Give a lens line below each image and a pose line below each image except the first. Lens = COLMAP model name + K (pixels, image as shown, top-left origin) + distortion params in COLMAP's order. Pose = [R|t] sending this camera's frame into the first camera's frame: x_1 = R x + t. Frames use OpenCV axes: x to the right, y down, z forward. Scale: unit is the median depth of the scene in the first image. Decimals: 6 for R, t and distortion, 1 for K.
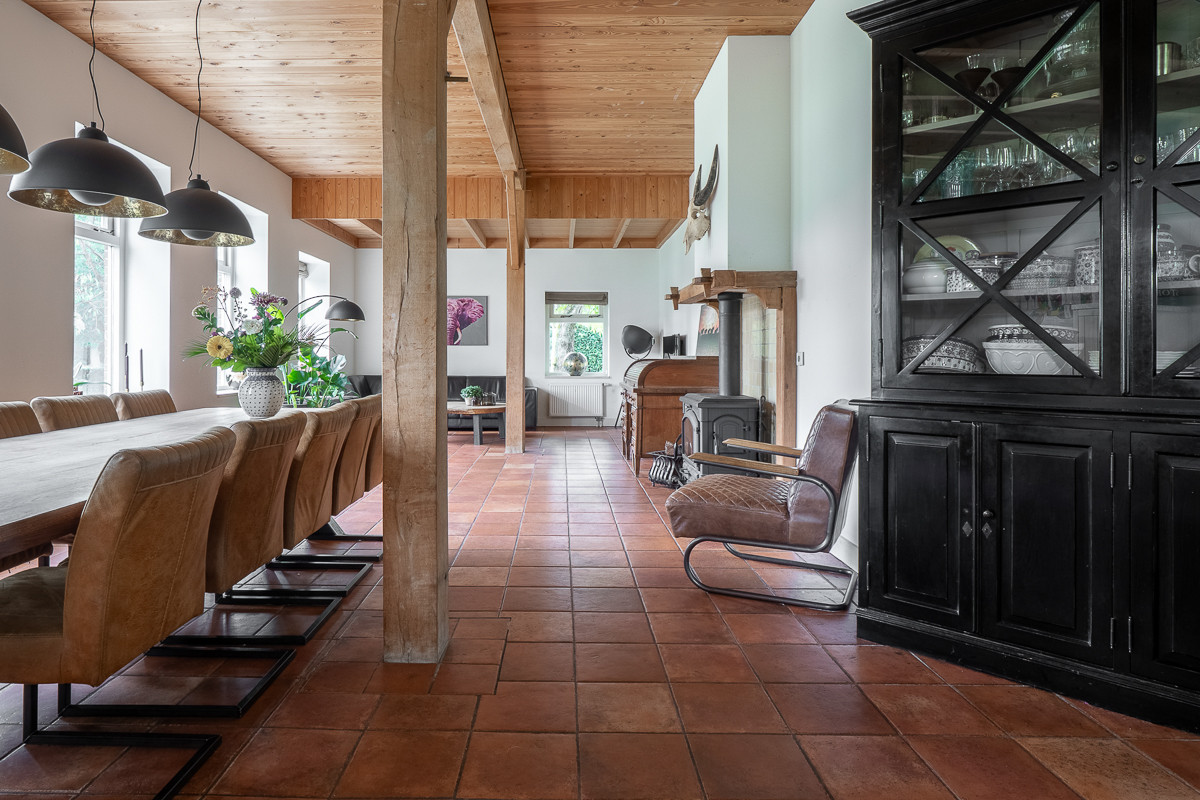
lens RADIAL K [[687.7, 0, 542.8], [0, 687.7, 351.6], [0, 0, 1]] dist [0.000268, -0.000418]
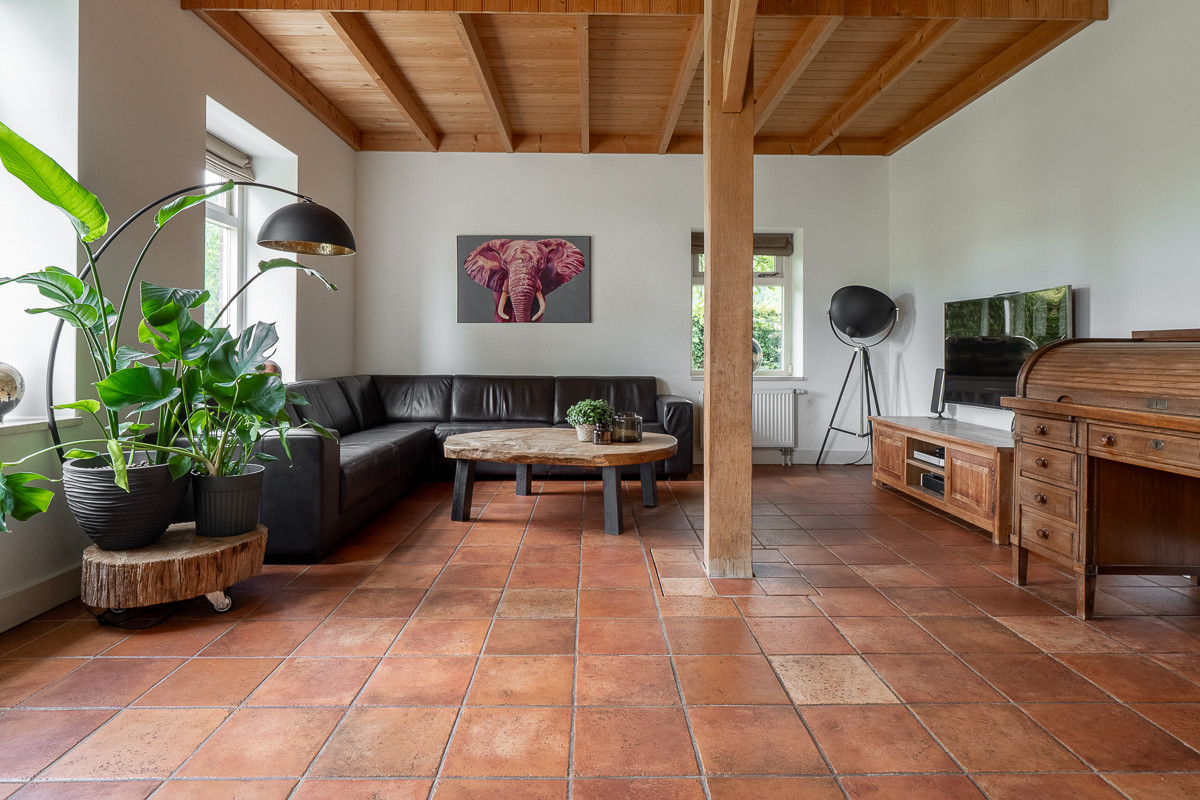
lens RADIAL K [[669.9, 0, 604.5], [0, 669.9, 349.1], [0, 0, 1]] dist [-0.002732, -0.002249]
pose [[0.998970, 0.002606, 0.045304, -0.124262], [-0.002700, 0.999994, 0.002033, 0.015260], [-0.045298, -0.002153, 0.998971, 0.587267]]
